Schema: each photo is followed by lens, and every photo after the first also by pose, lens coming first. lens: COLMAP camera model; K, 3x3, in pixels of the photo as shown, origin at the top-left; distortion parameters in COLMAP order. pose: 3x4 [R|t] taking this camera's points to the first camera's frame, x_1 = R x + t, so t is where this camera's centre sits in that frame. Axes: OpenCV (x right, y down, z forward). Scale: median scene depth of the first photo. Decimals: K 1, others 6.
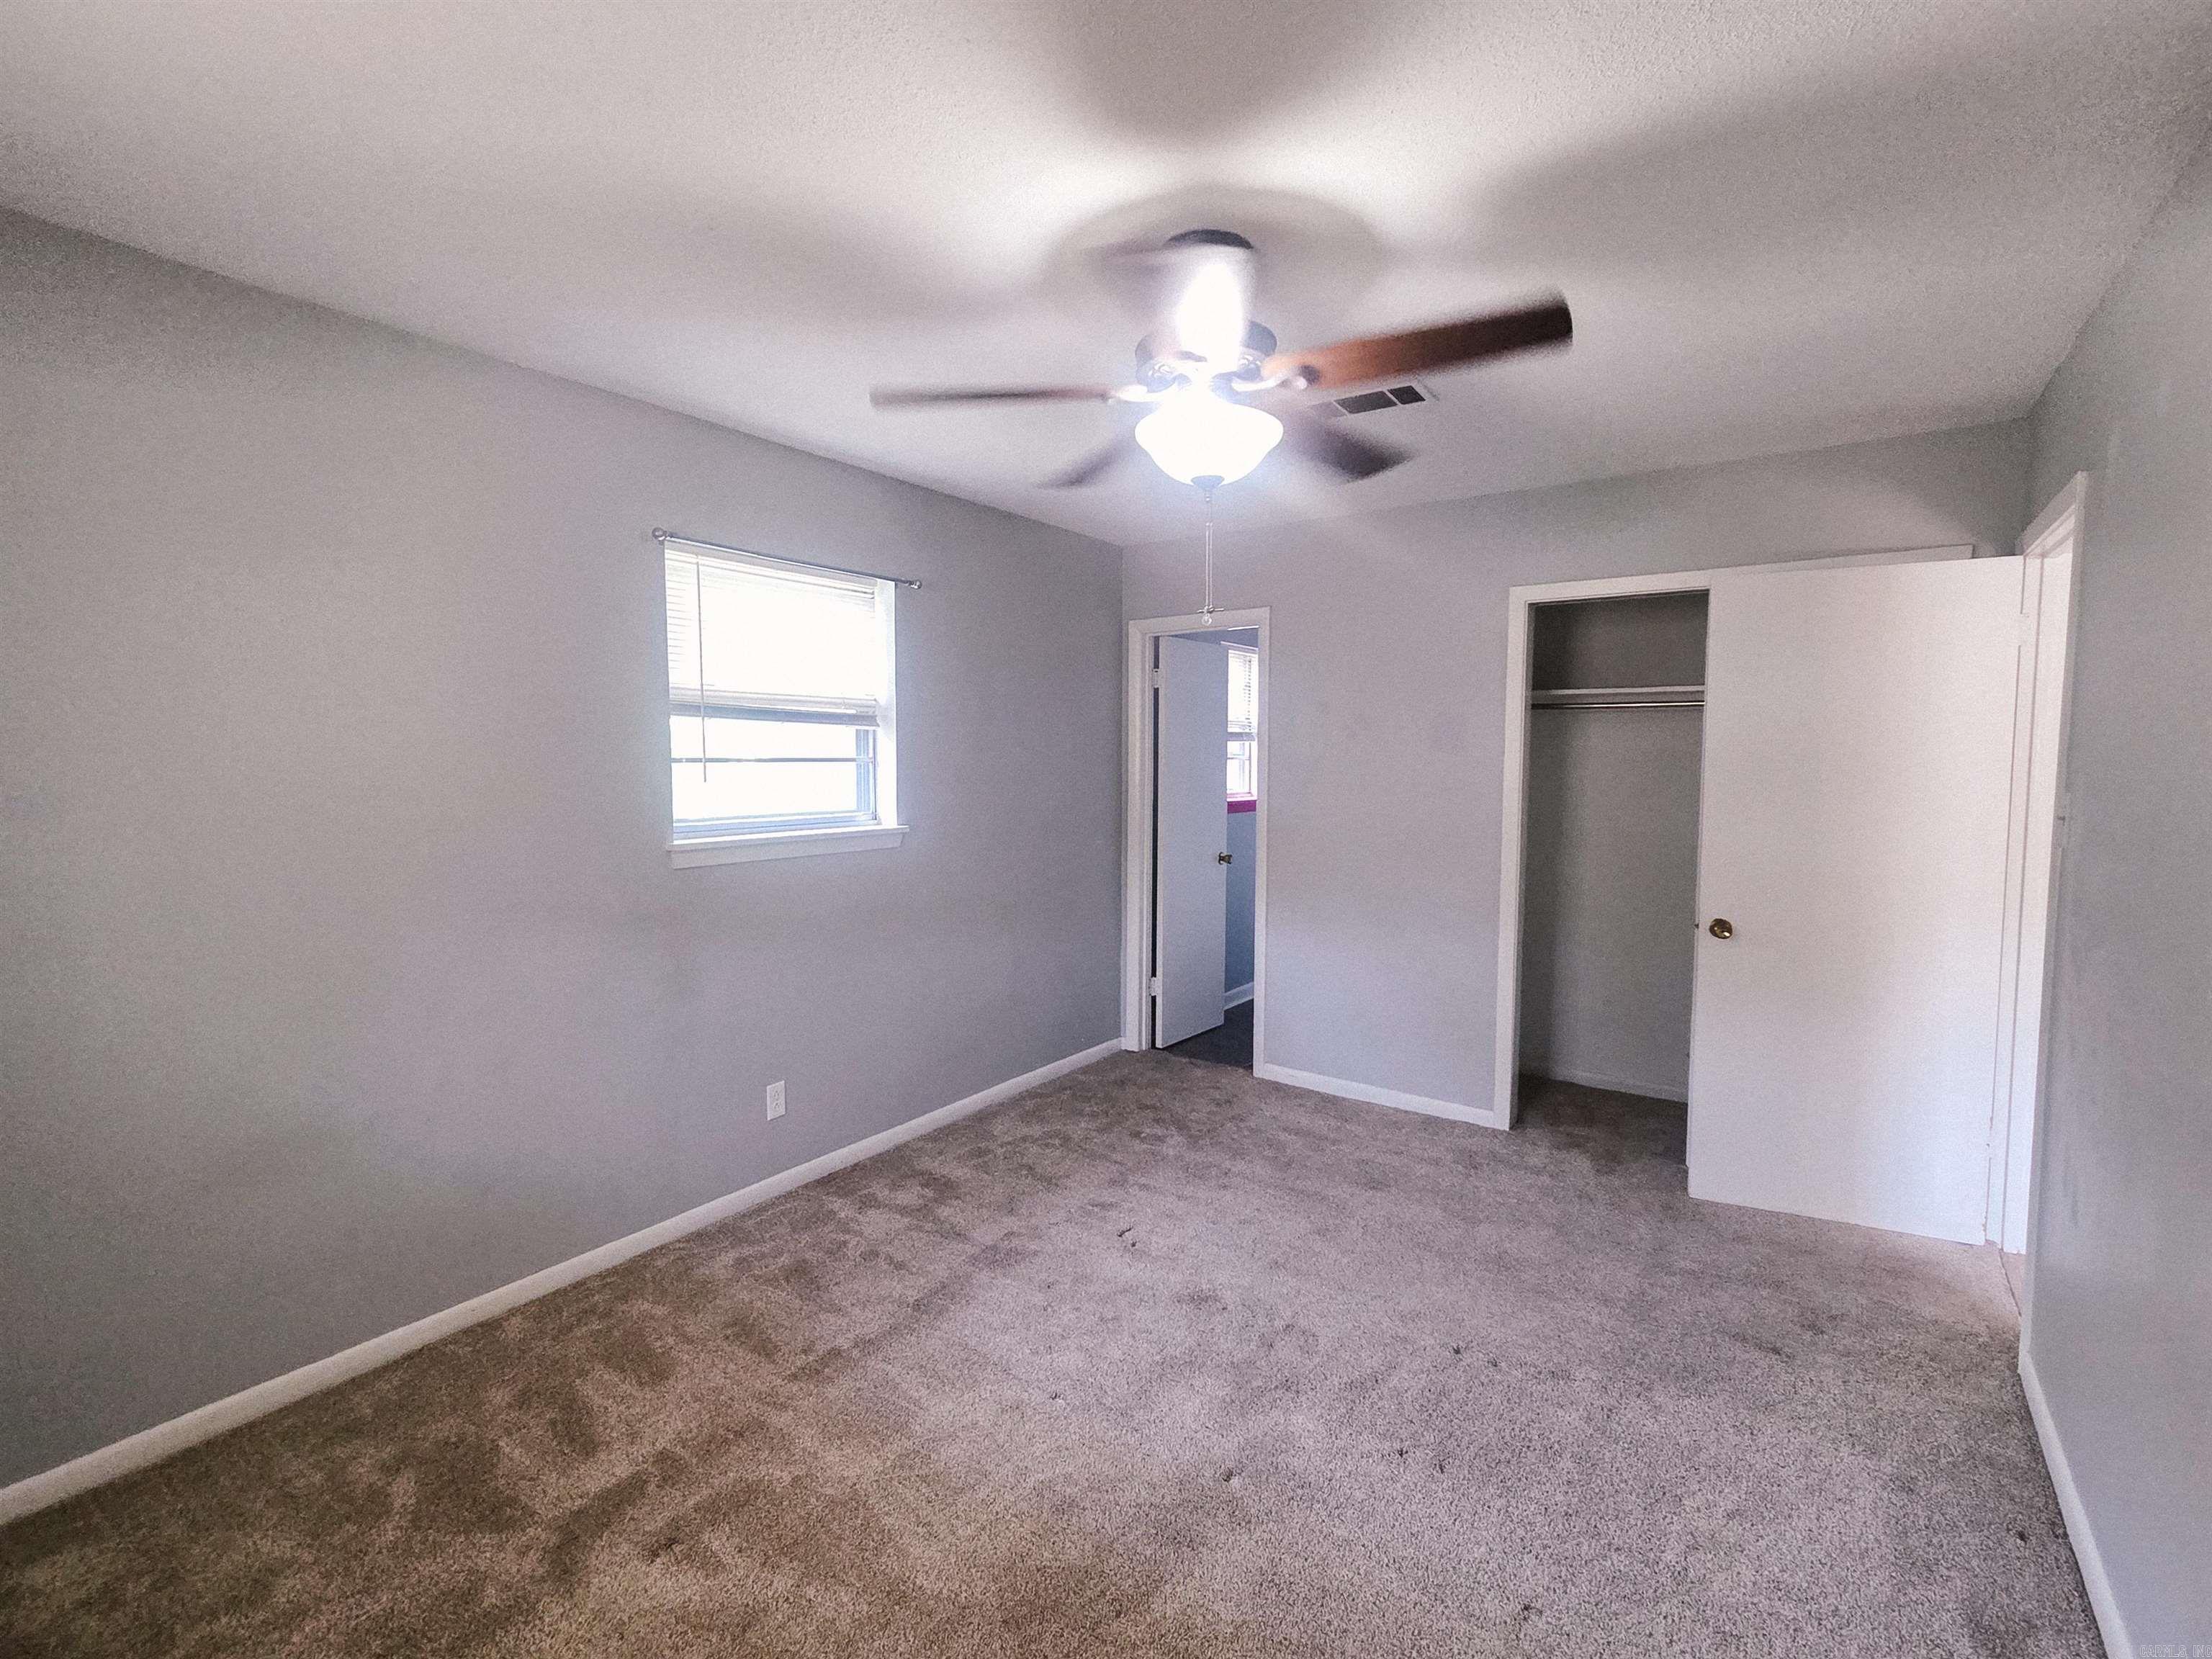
lens RADIAL K [[1014.0, 0, 1094.4], [0, 1014.0, 821.6], [0, 0, 1]] dist [0.002506, 0.000081]
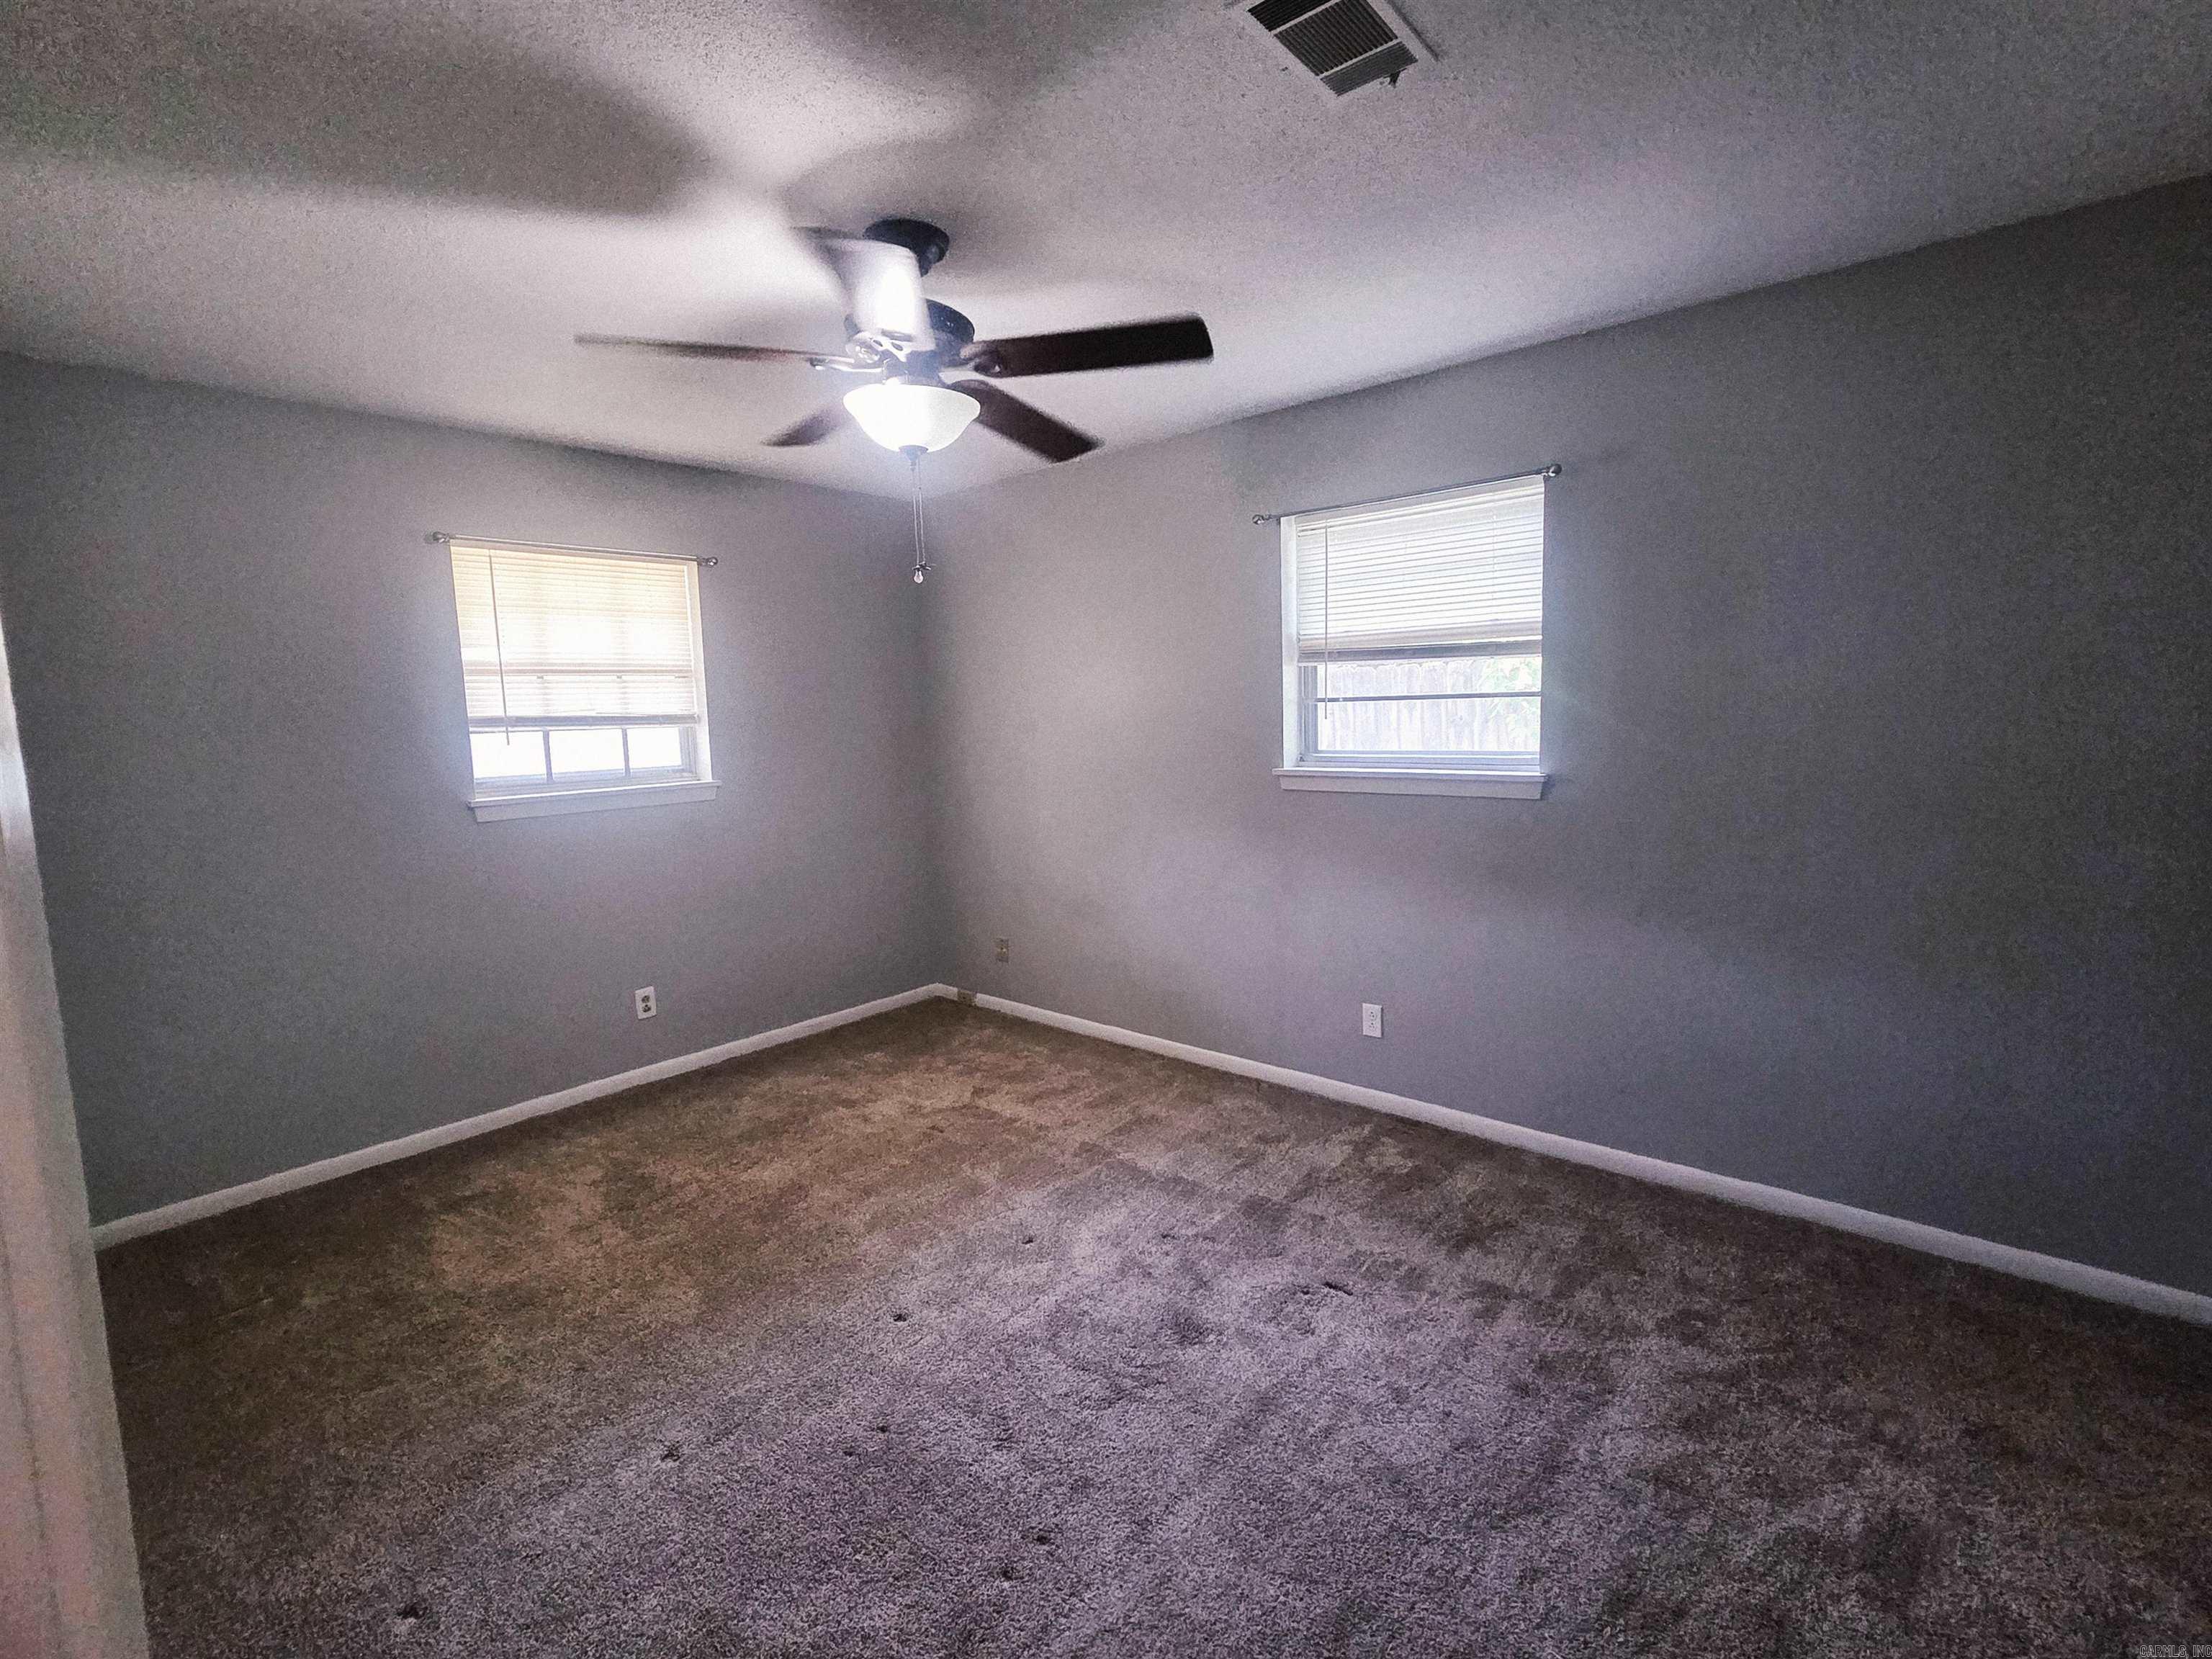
lens RADIAL K [[1014.0, 0, 1094.4], [0, 1014.0, 821.6], [0, 0, 1]] dist [0.002506, 0.000081]
pose [[-0.100057, 0.114008, -0.988429, 0.749144], [-0.040015, 0.992149, 0.118487, -0.046304], [0.994177, 0.051408, -0.094709, 0.808890]]
